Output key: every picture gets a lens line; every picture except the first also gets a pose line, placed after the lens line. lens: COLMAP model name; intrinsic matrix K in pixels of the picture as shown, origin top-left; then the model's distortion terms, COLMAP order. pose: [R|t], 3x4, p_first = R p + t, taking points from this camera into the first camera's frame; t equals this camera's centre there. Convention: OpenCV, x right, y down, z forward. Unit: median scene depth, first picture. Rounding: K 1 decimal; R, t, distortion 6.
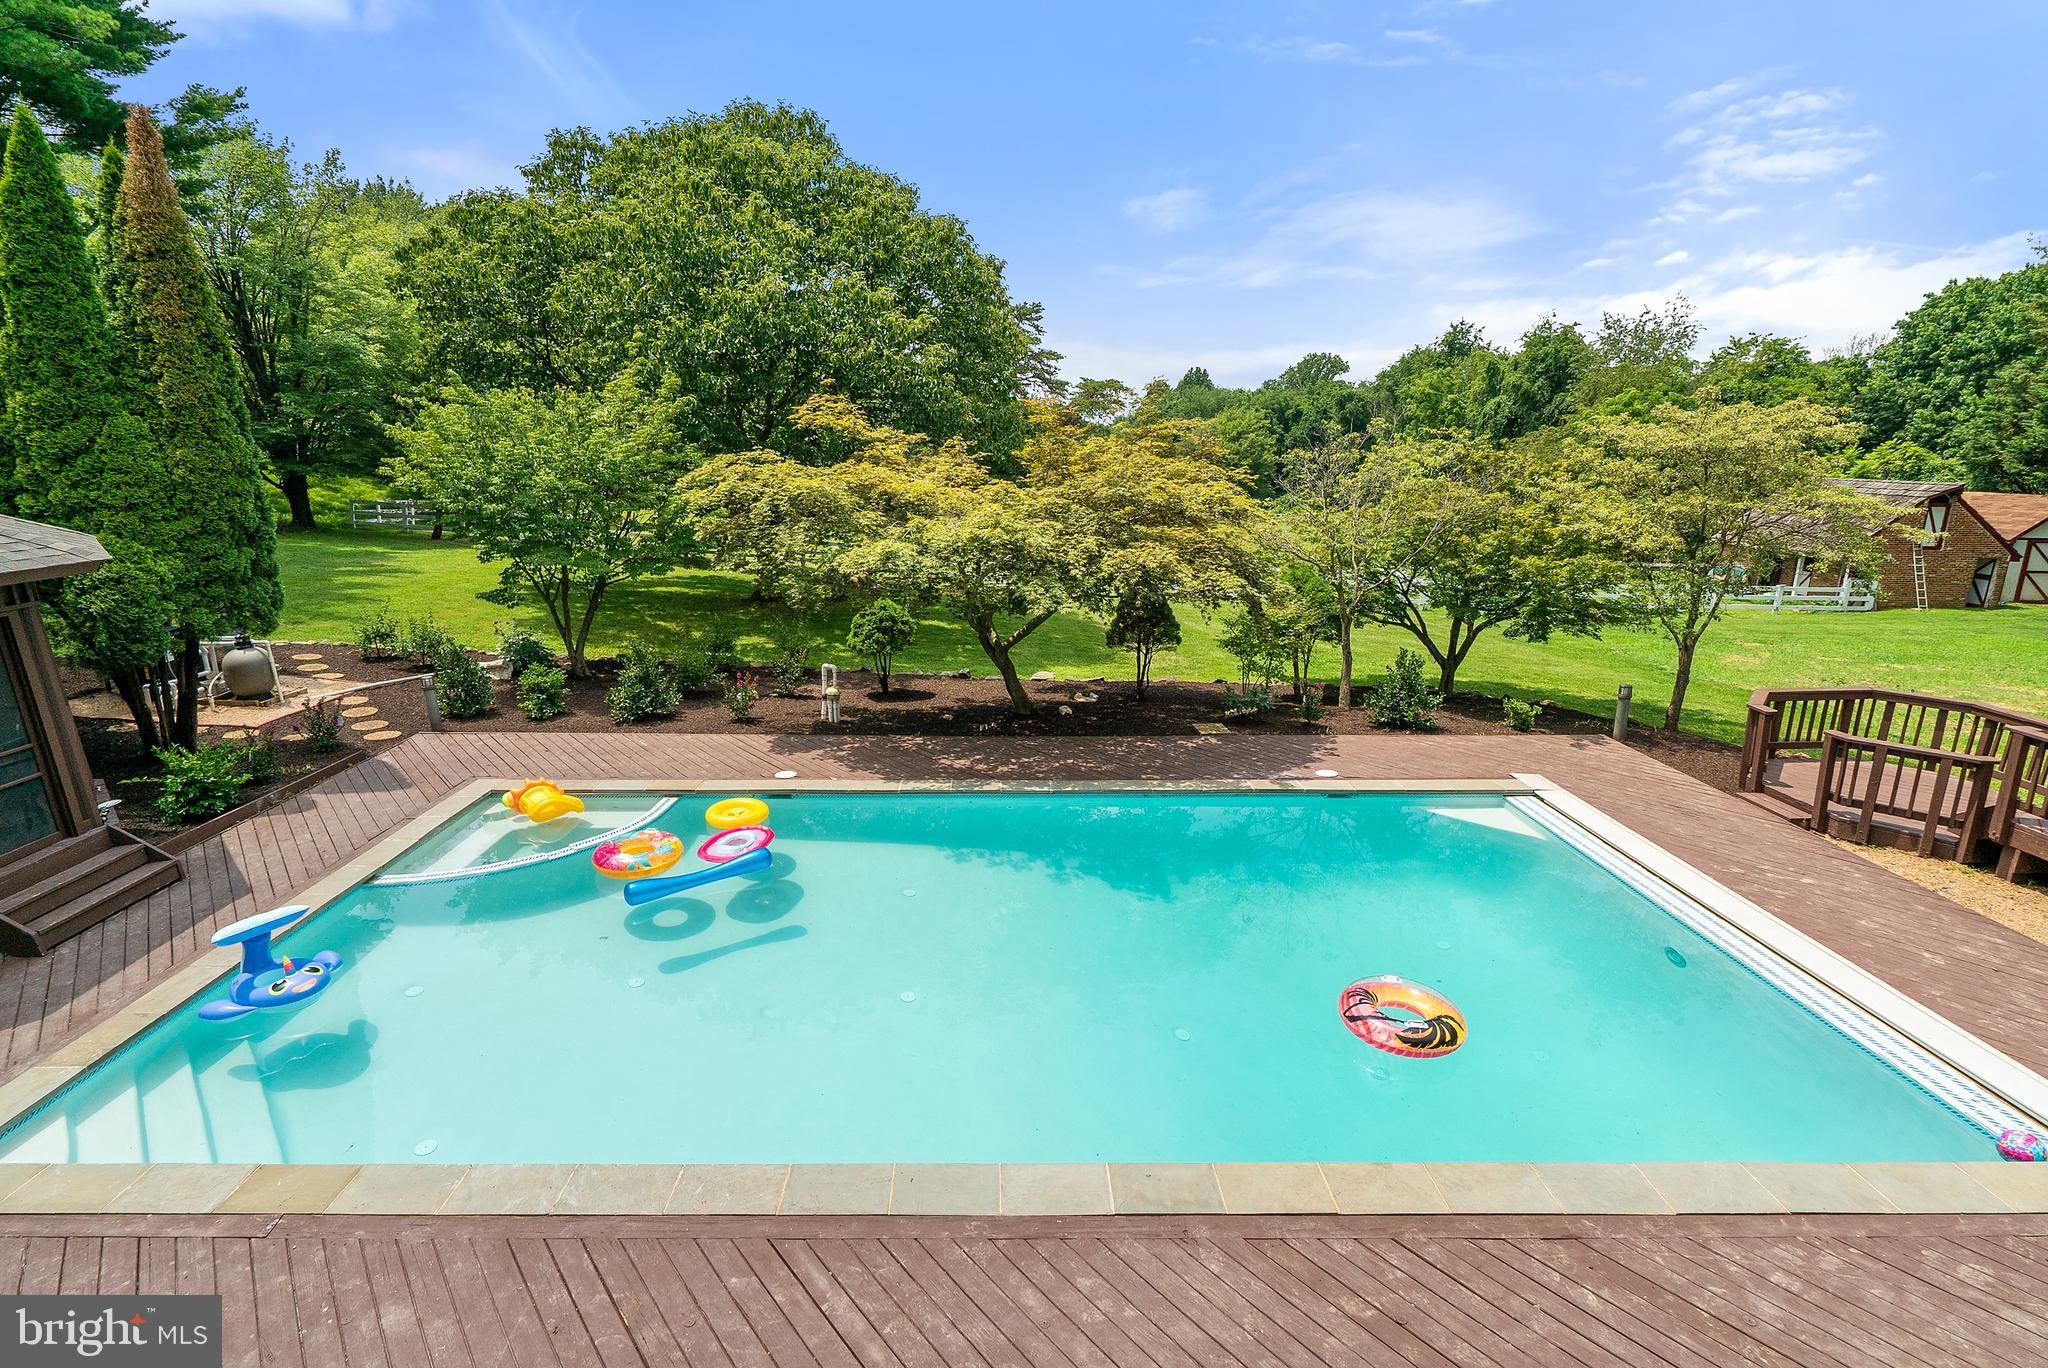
lens RADIAL K [[930.7, 0, 996.3], [0, 930.7, 688.8], [0, 0, 1]] dist [0.000109, 0.001223]
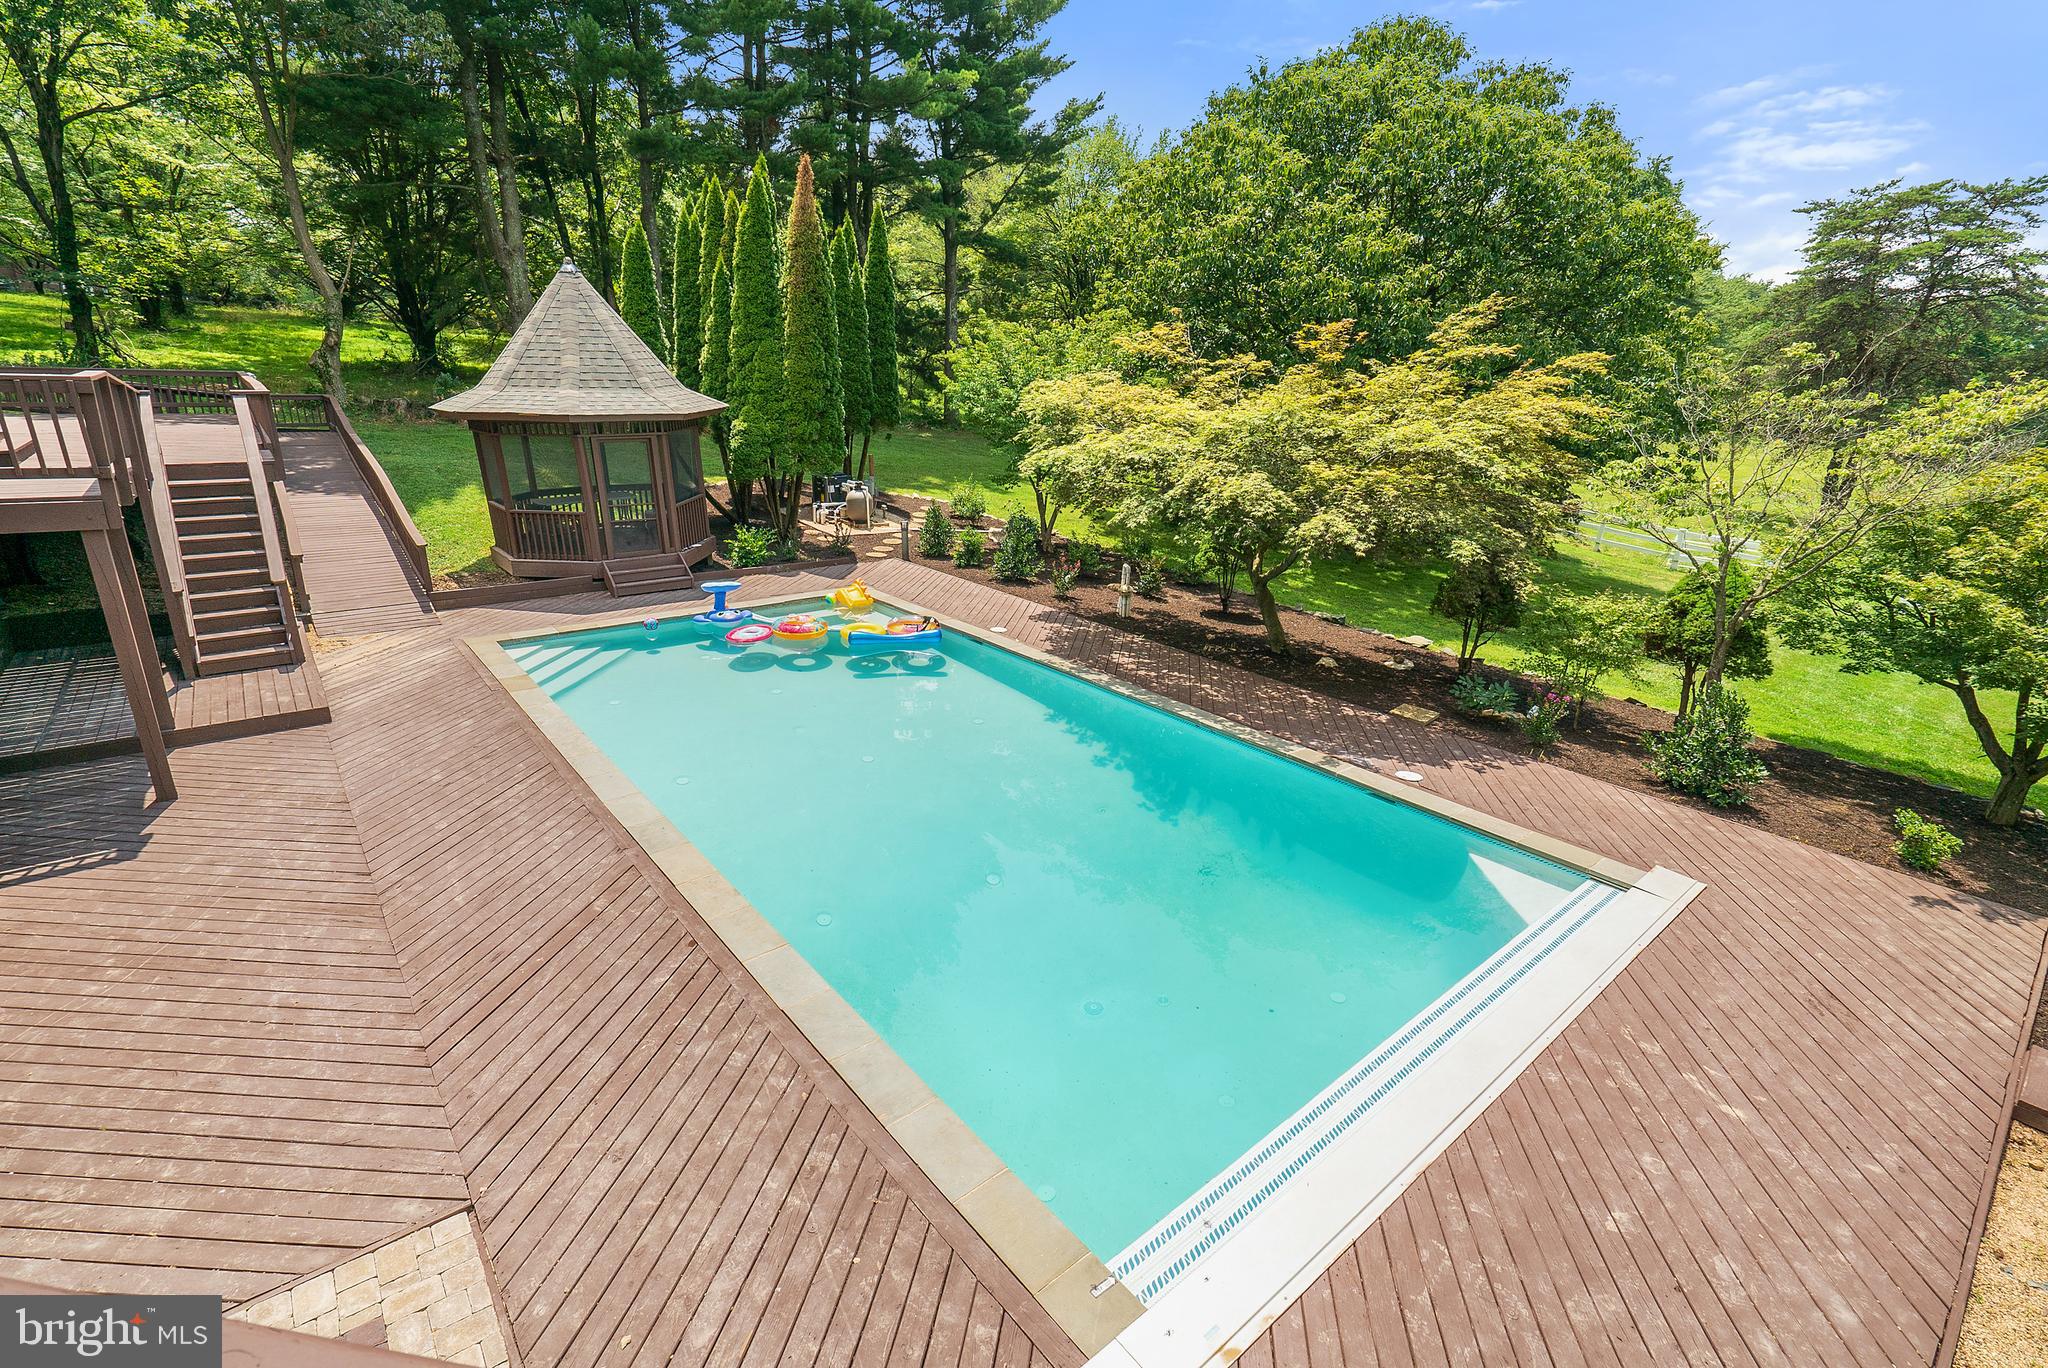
lens RADIAL K [[930.7, 0, 982.5], [0, 930.7, 671.4], [0, 0, 1]] dist [0.000109, 0.001223]
pose [[0.626413, 0.260647, -0.734622, 0.212507], [-0.226892, 0.962599, 0.148063, -0.010701], [0.745739, 0.073931, 0.662123, 0.046922]]
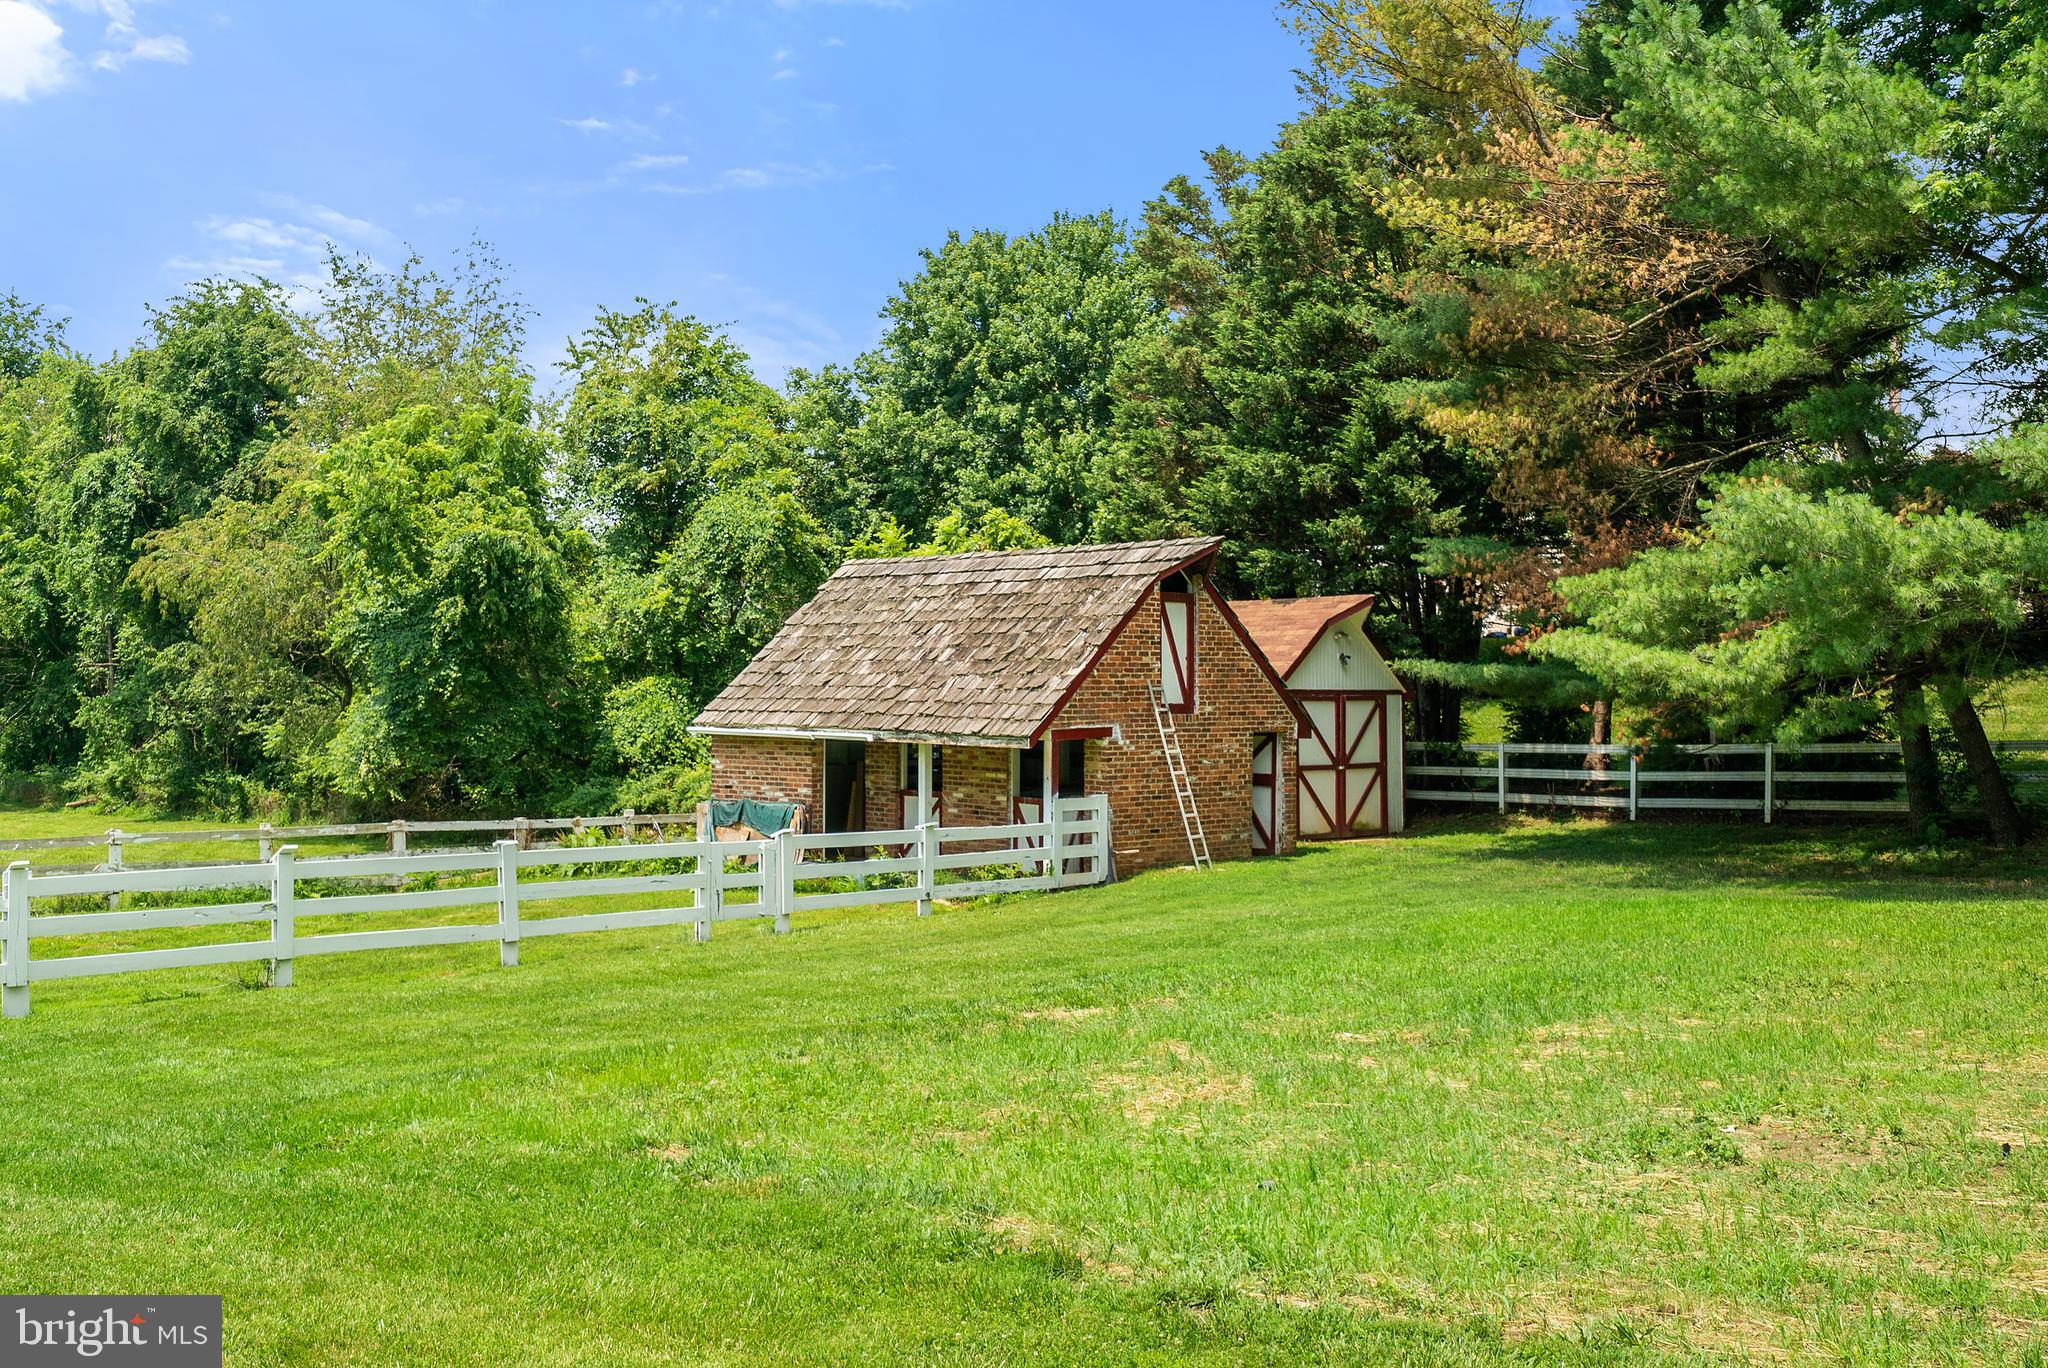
lens RADIAL K [[2015.6, 0, 1011.5], [0, 2015.6, 689.8], [0, 0, 1]] dist [0.001423, 0.000000]
pose [[0.638187, 0.004505, 0.769868, 0.280117], [0.185113, 0.969749, -0.159125, -0.034103], [-0.747296, 0.244064, 0.618047, 0.470538]]
